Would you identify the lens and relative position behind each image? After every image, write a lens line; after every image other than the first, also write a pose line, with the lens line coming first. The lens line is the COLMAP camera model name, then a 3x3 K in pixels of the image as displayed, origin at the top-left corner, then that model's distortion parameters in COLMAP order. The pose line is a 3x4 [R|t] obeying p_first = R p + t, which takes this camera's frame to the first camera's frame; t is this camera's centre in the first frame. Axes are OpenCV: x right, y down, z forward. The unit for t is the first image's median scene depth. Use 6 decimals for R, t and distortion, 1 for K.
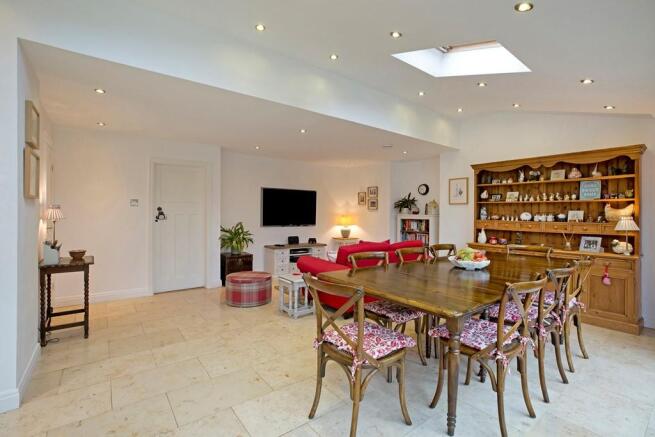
lens RADIAL K [[301.0, 0, 330.2], [0, 301.0, 212.6], [0, 0, 1]] dist [-0.002077, -0.000200]
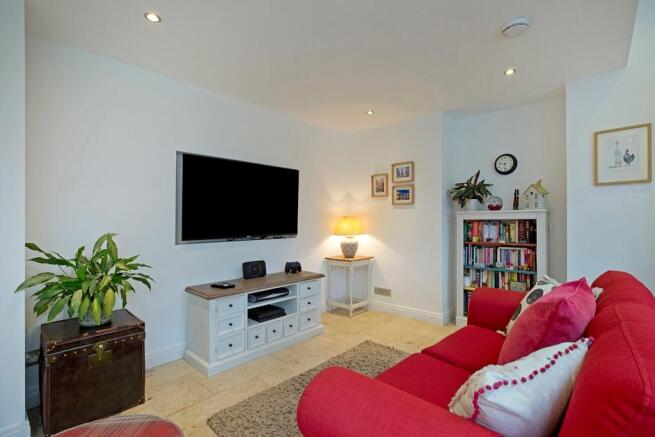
lens RADIAL K [[301.0, 0, 330.2], [0, 301.0, 212.6], [0, 0, 1]] dist [-0.002077, -0.000200]
pose [[0.985131, -0.011675, 0.171411, -0.101663], [0.016809, 0.999452, -0.028527, 0.022577], [-0.170983, 0.030984, 0.984787, 0.618213]]
